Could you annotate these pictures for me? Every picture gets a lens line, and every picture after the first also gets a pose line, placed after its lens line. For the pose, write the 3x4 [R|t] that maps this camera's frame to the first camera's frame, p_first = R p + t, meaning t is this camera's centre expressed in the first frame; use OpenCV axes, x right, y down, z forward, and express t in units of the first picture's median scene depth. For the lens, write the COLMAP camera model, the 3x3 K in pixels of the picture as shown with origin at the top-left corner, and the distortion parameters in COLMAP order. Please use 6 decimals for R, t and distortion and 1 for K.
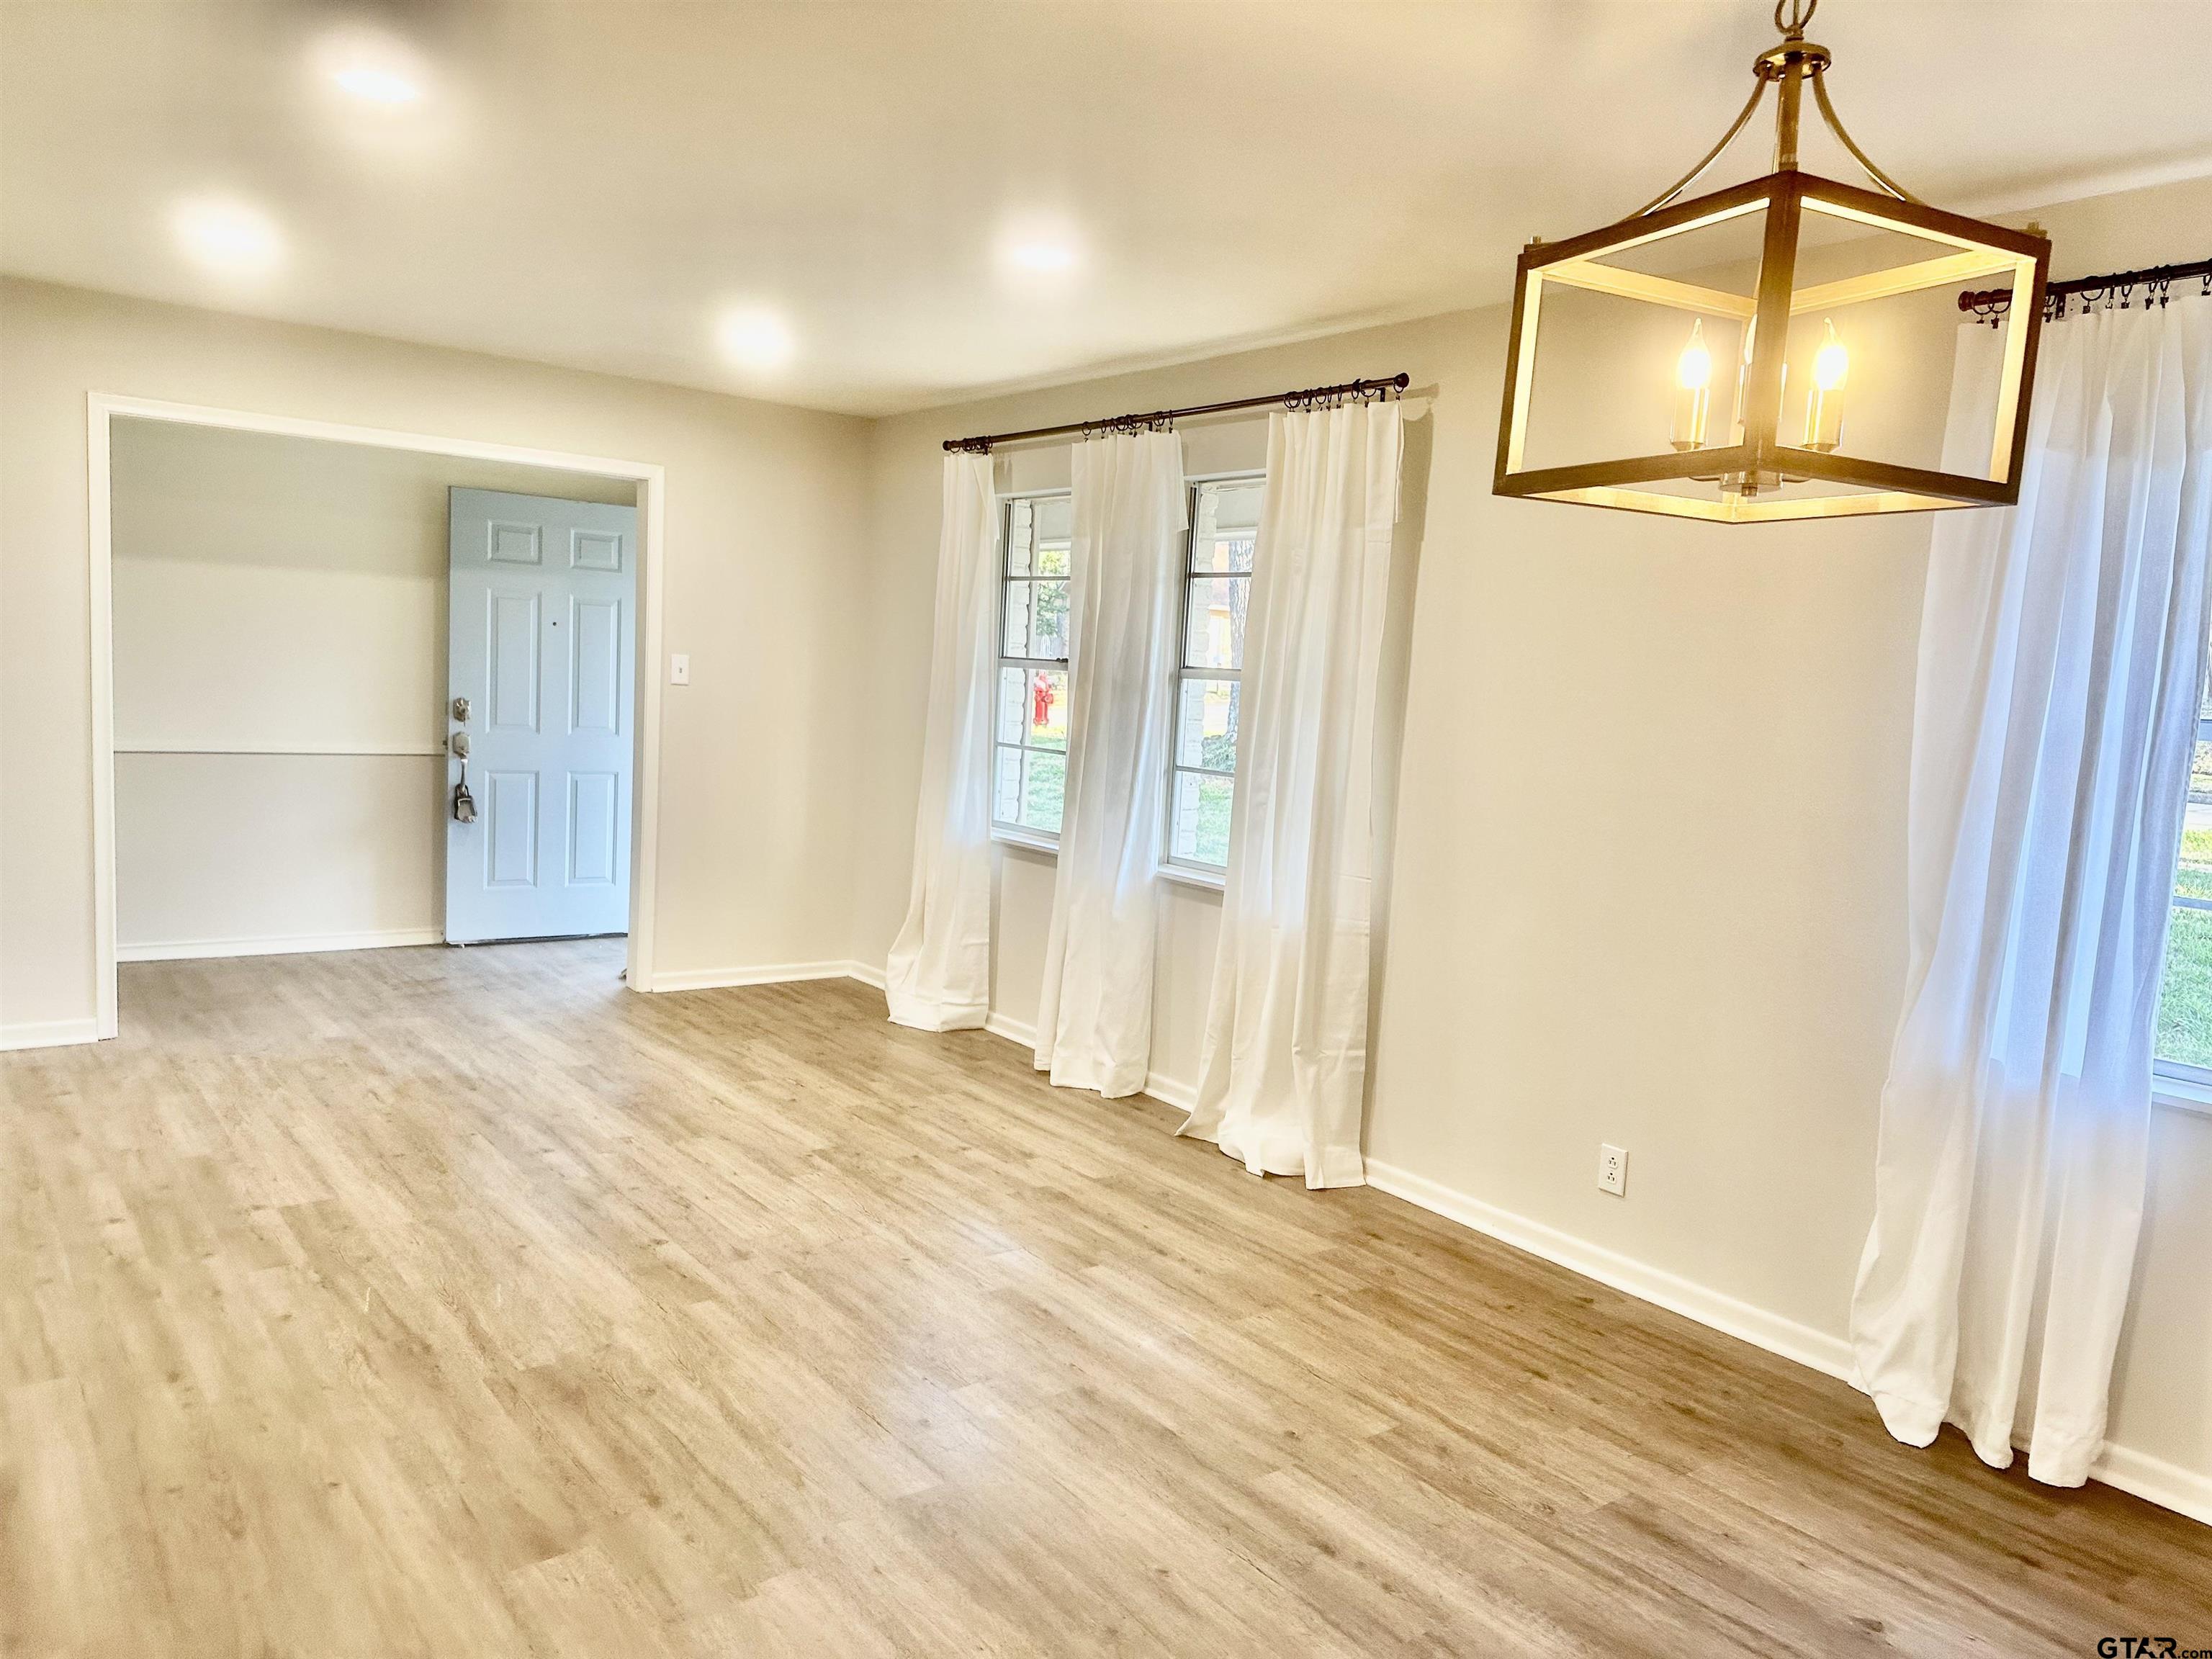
lens RADIAL K [[1542.0, 0, 1116.2], [0, 1542.0, 840.5], [0, 0, 1]] dist [0.072104, -0.099121]
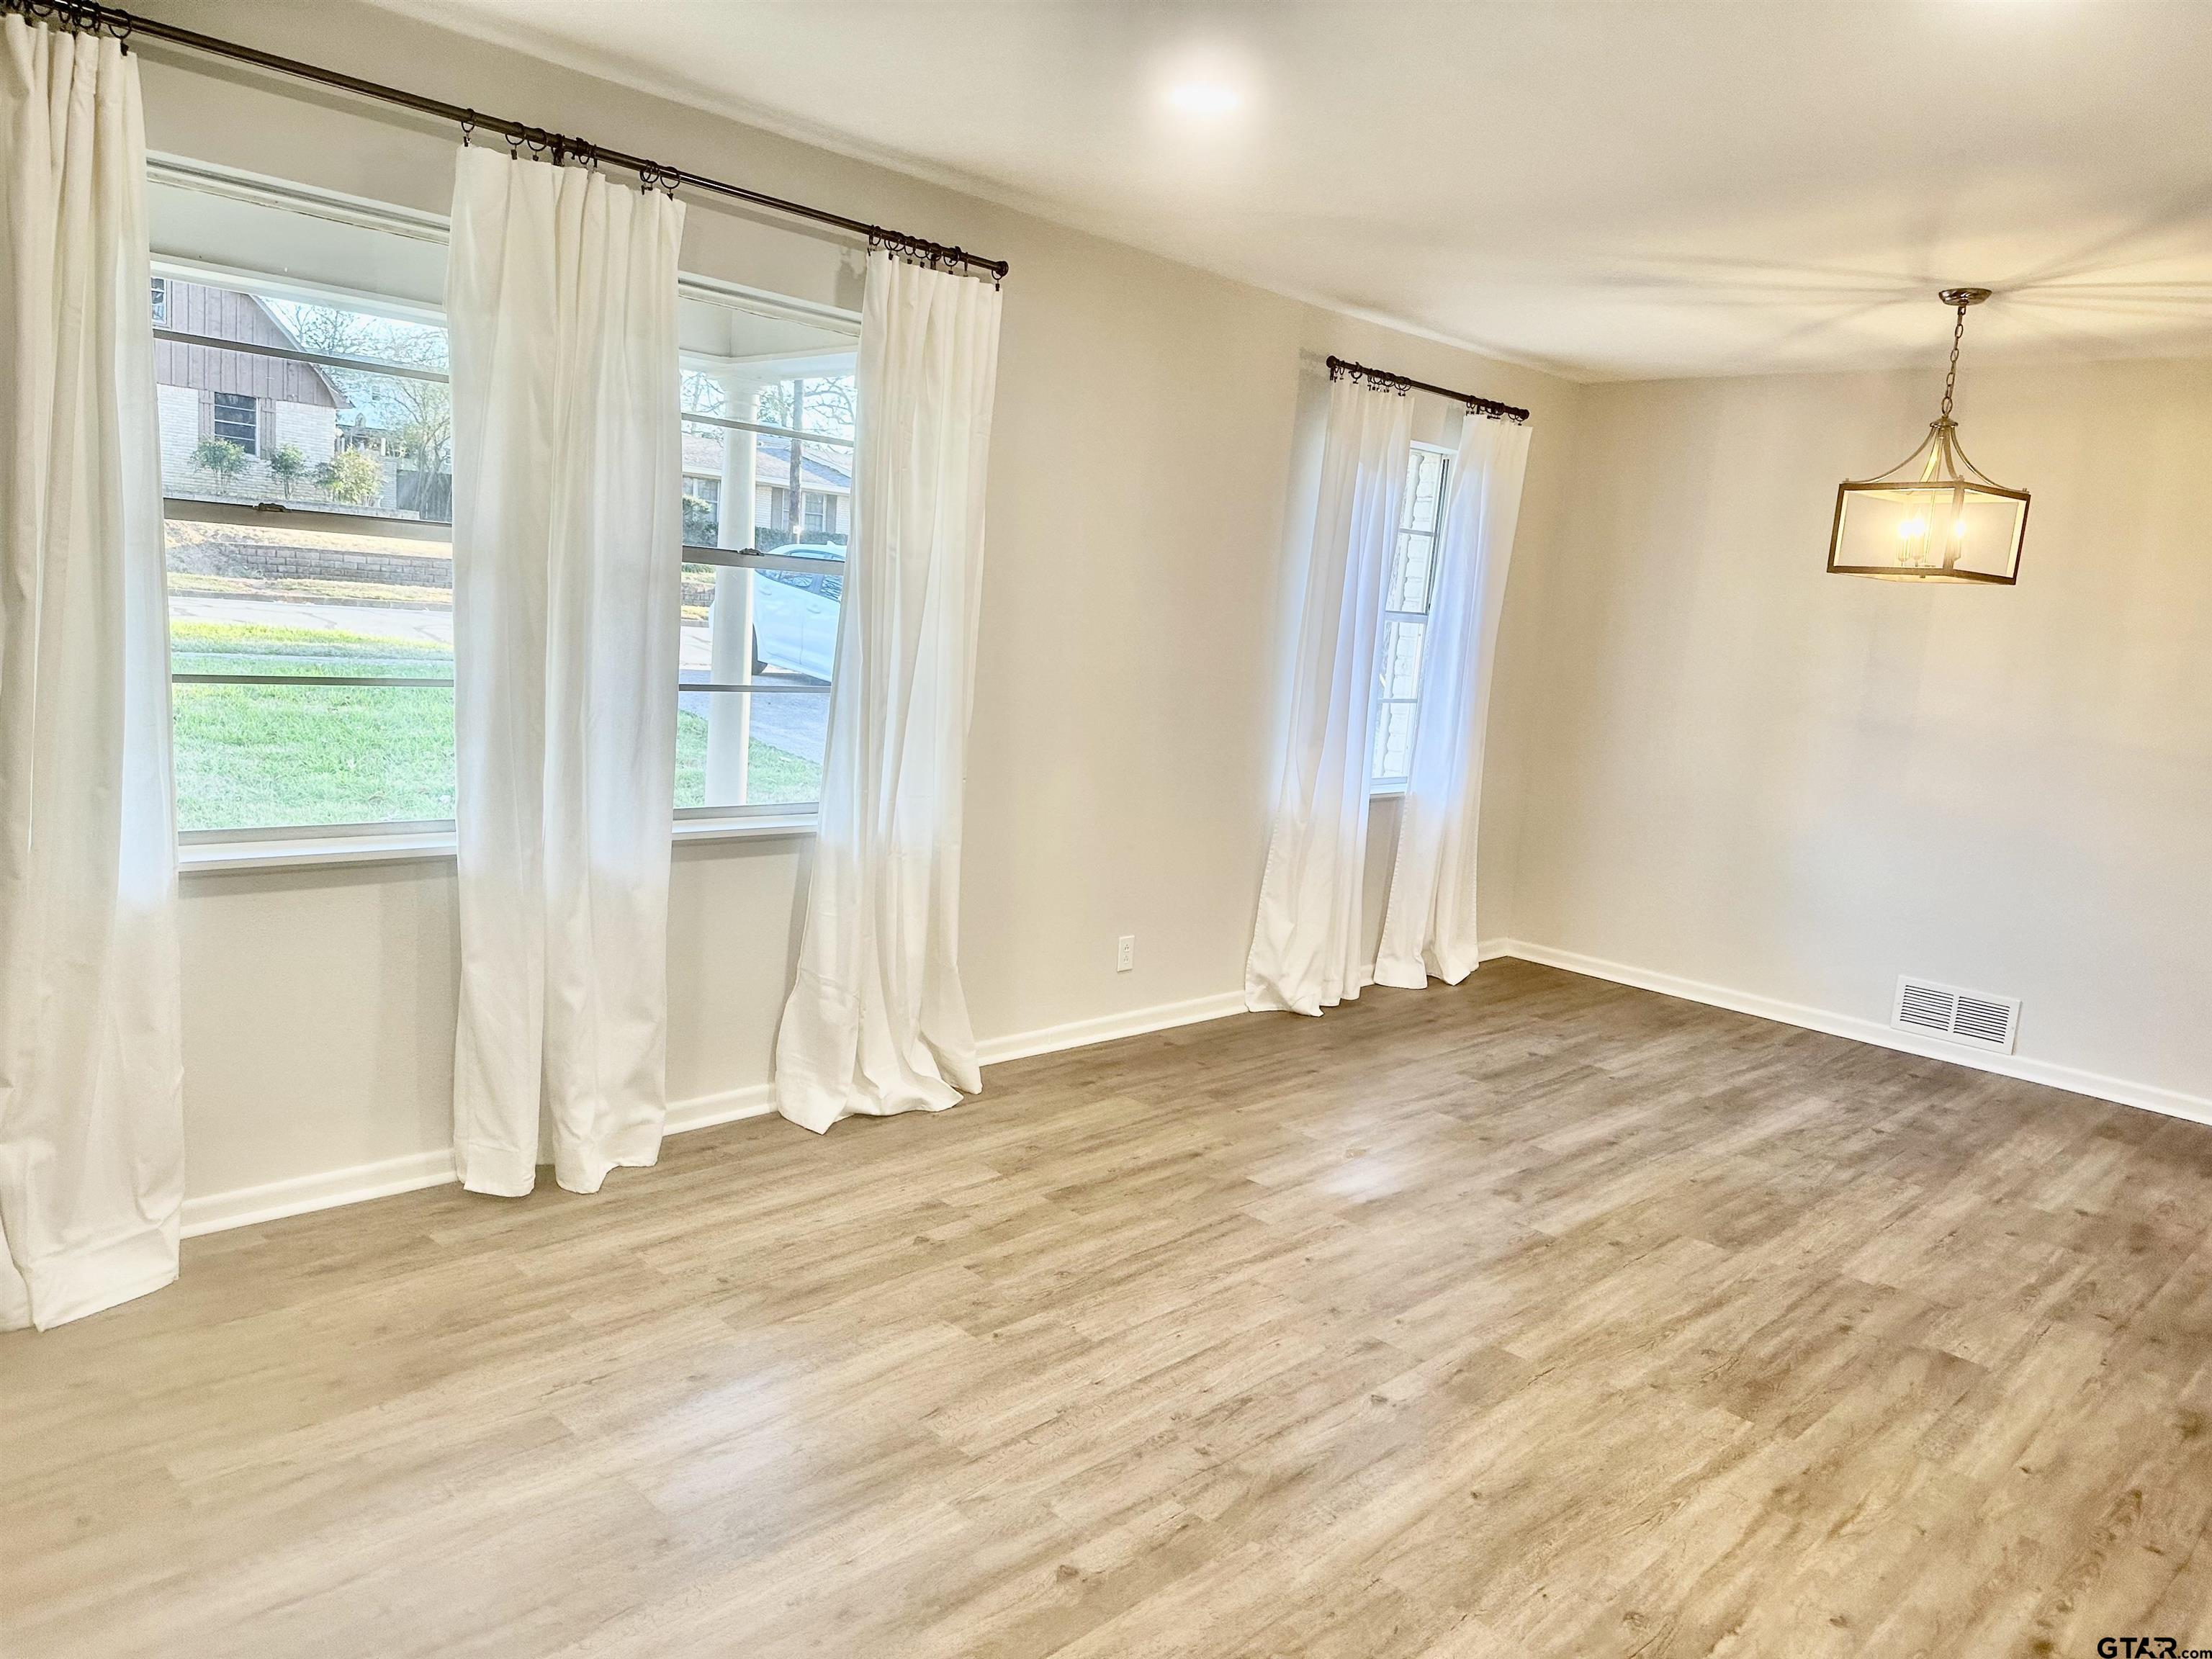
lens RADIAL K [[1542.0, 0, 1104.9], [0, 1542.0, 817.8], [0, 0, 1]] dist [0.072104, -0.099121]
pose [[-0.120074, -0.206458, 0.971060, -0.841582], [0.030948, 0.976883, 0.211523, -0.160663], [-0.992282, 0.055451, -0.110908, 1.060071]]
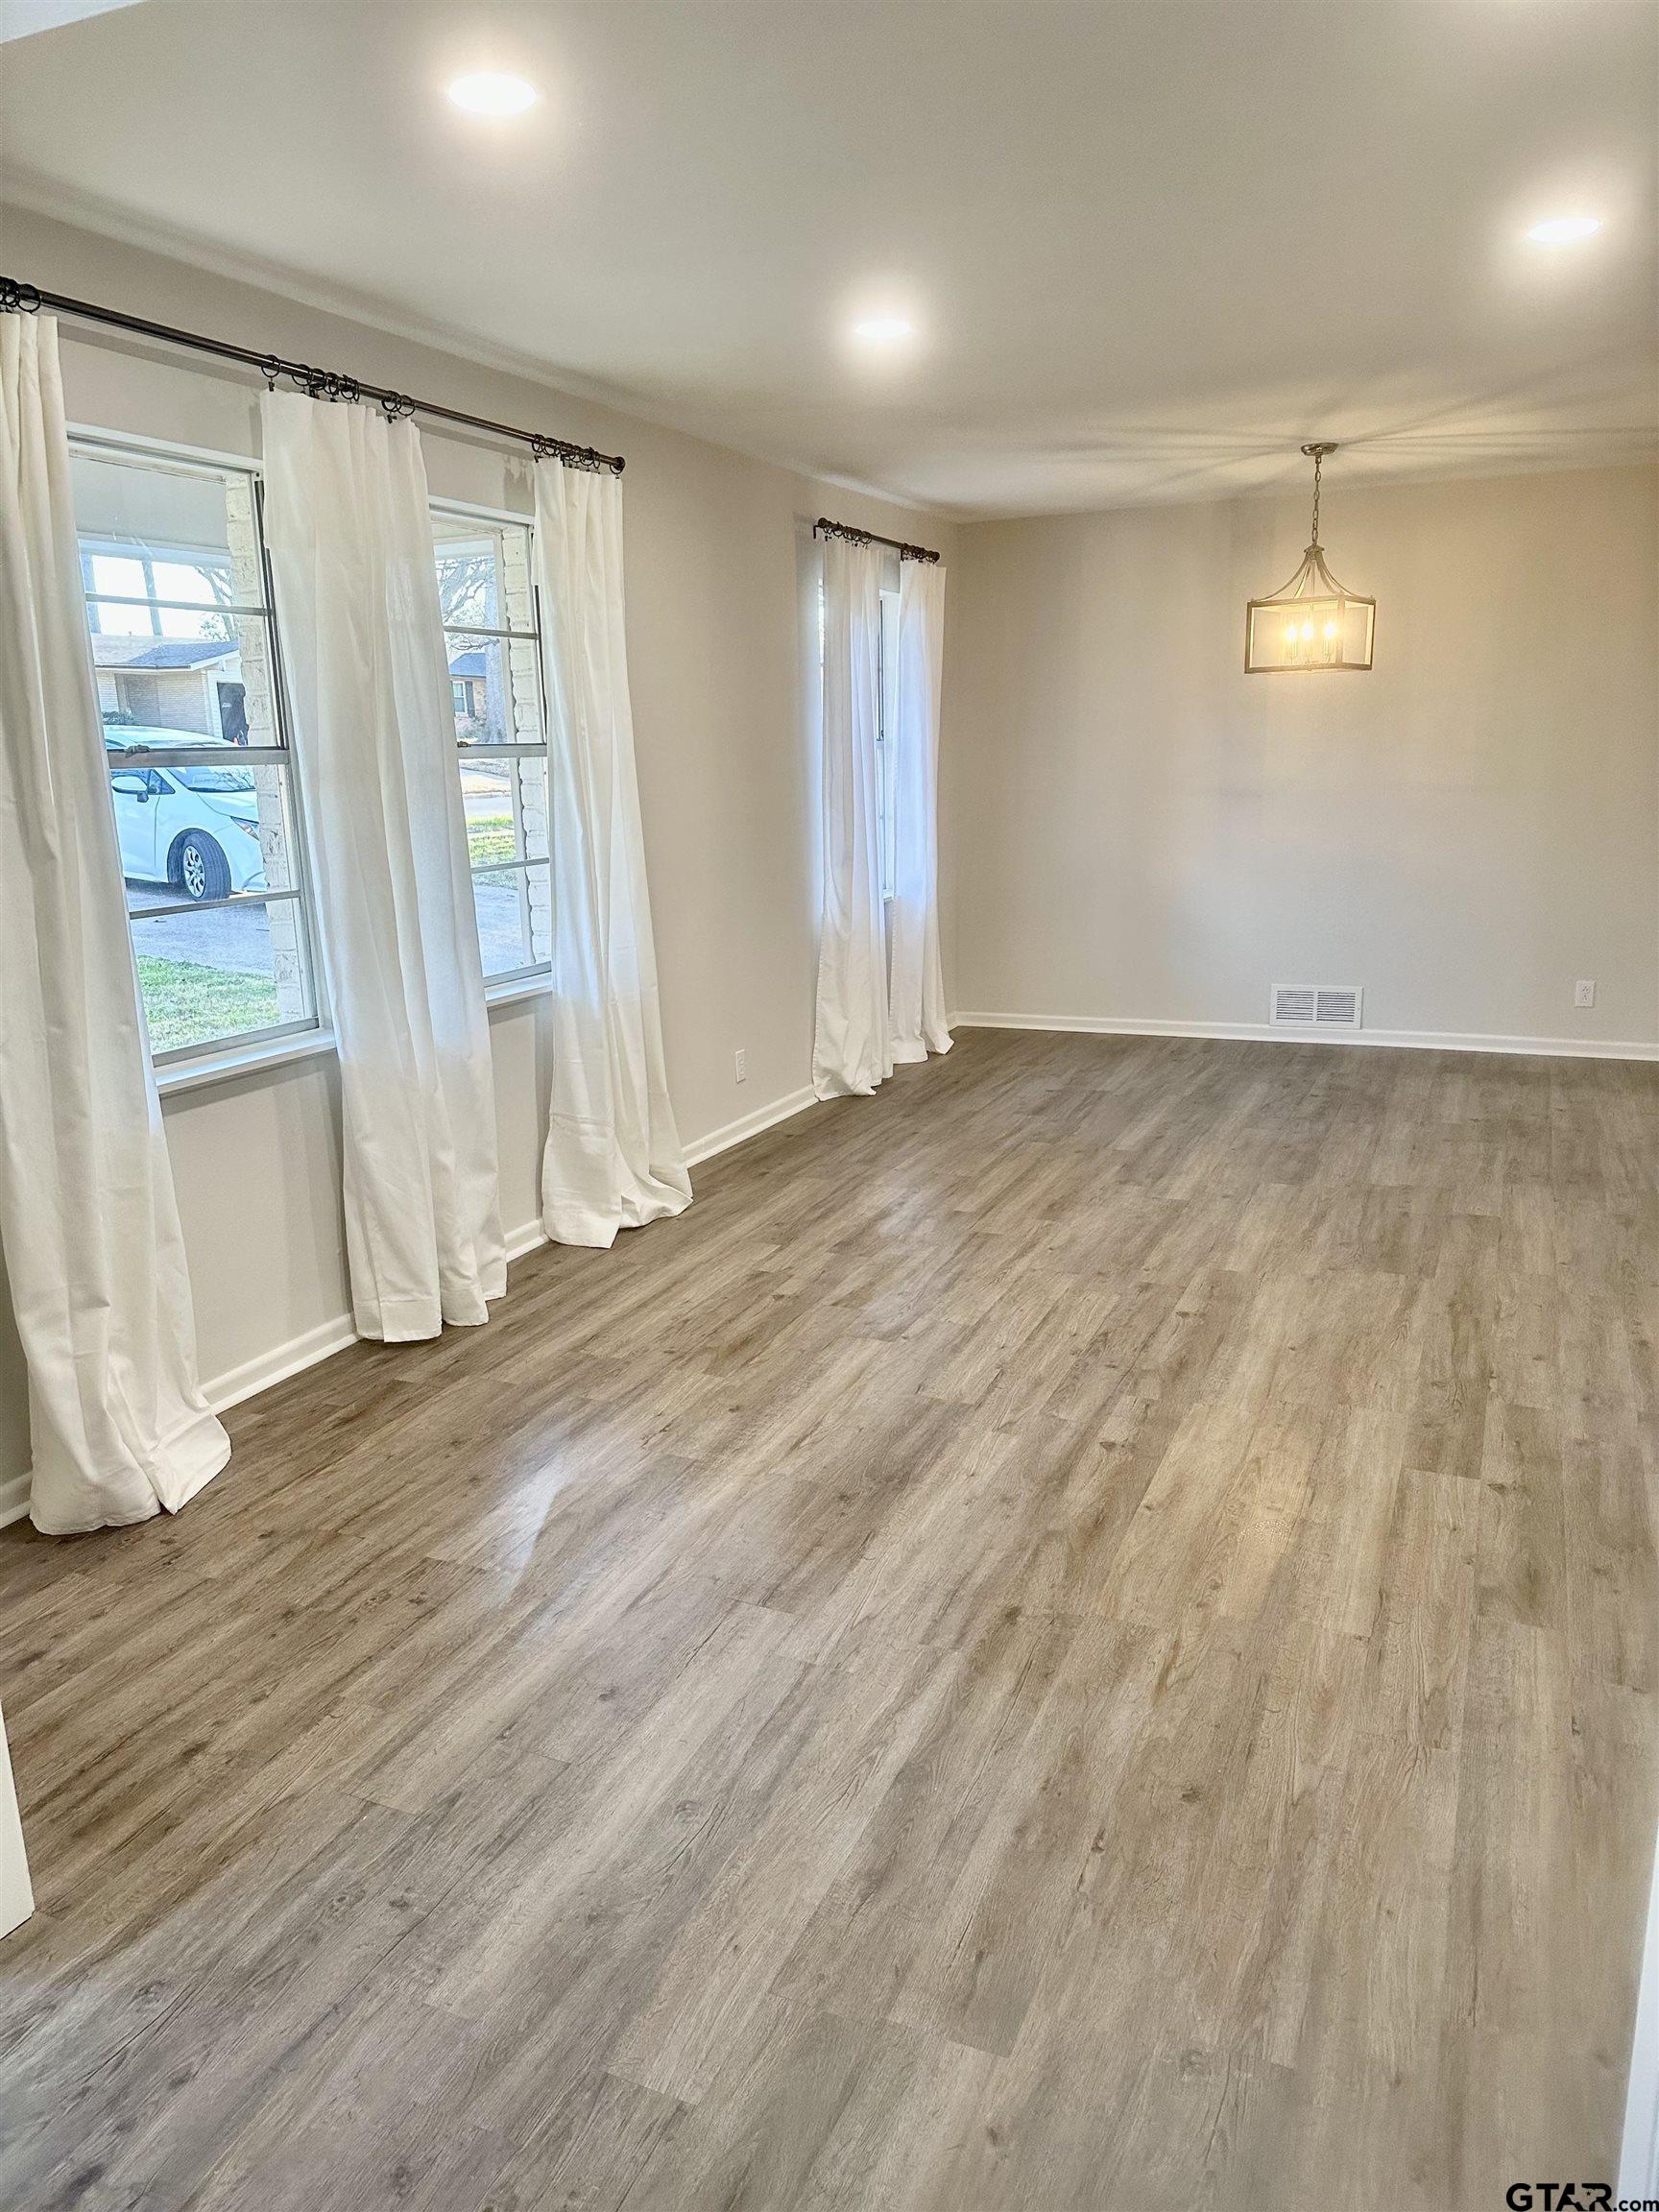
lens RADIAL K [[1542.0, 0, 819.5], [0, 1542.0, 1094.7], [0, 0, 1]] dist [0.072104, -0.099121]
pose [[-0.463236, -0.241624, 0.852661, -0.913057], [0.101607, 0.941291, 0.321942, -0.214258], [-0.880391, 0.235771, -0.411489, 1.423382]]
